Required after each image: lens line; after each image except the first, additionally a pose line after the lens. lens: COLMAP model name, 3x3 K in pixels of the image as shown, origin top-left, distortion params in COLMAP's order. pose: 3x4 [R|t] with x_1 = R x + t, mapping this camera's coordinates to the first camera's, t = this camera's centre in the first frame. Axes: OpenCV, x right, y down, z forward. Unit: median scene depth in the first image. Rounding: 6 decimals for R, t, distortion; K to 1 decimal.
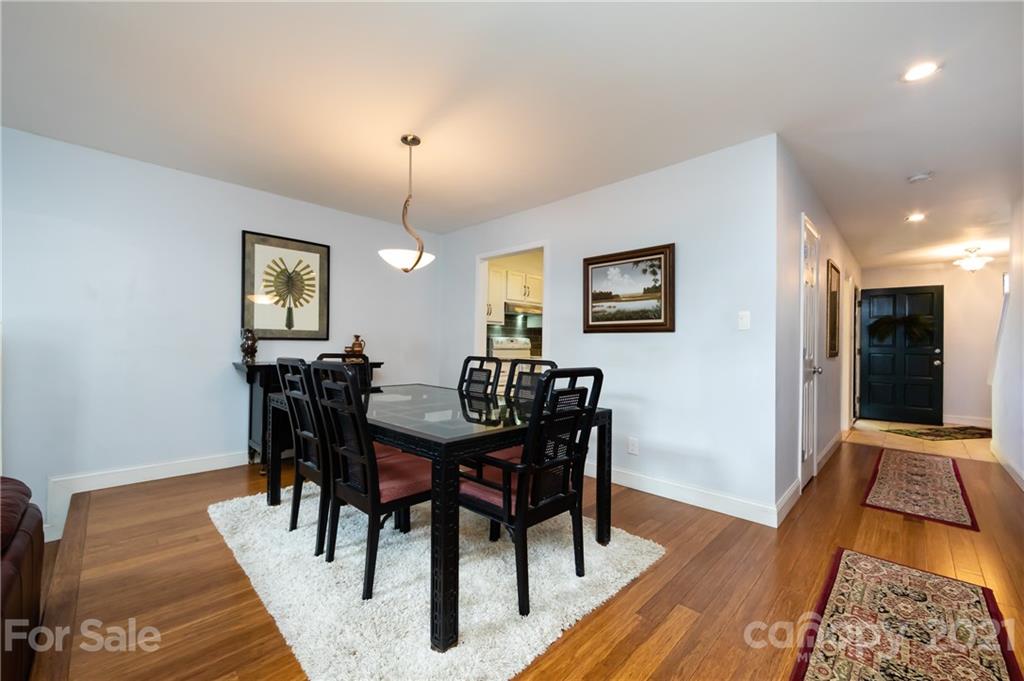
lens RADIAL K [[402.8, 0, 513.3], [0, 402.8, 342.8], [0, 0, 1]] dist [-0.000923, -0.000171]
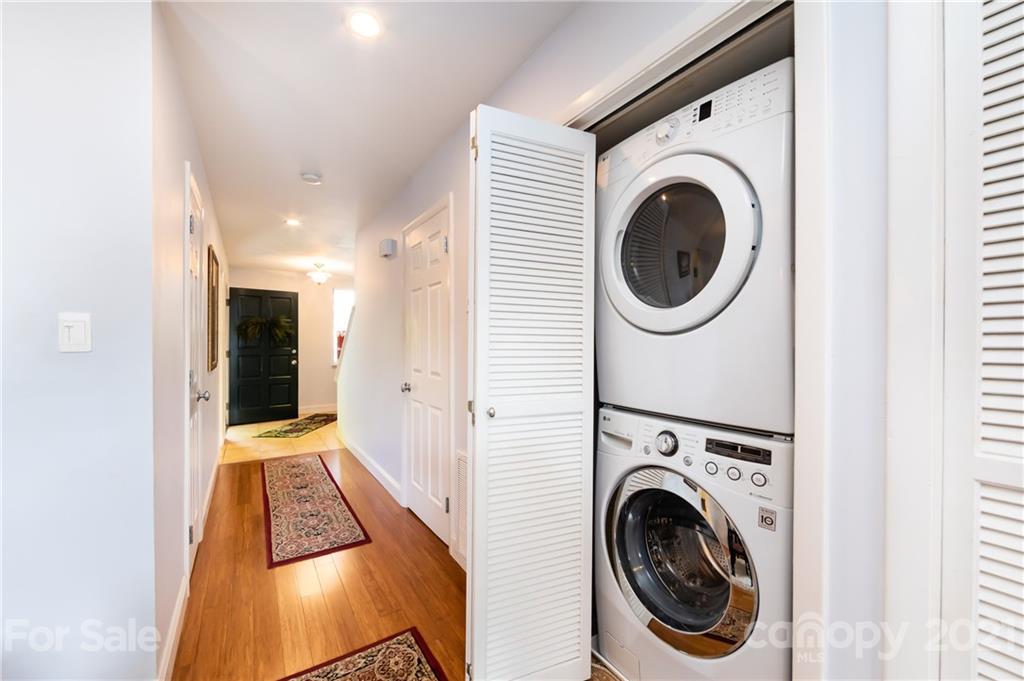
lens RADIAL K [[402.8, 0, 513.3], [0, 402.8, 342.8], [0, 0, 1]] dist [-0.000923, -0.000171]
pose [[0.208967, -0.016551, 0.977783, 0.107914], [-0.001926, 0.999848, 0.017336, -0.026276], [-0.977921, -0.005506, 0.208903, 0.196929]]
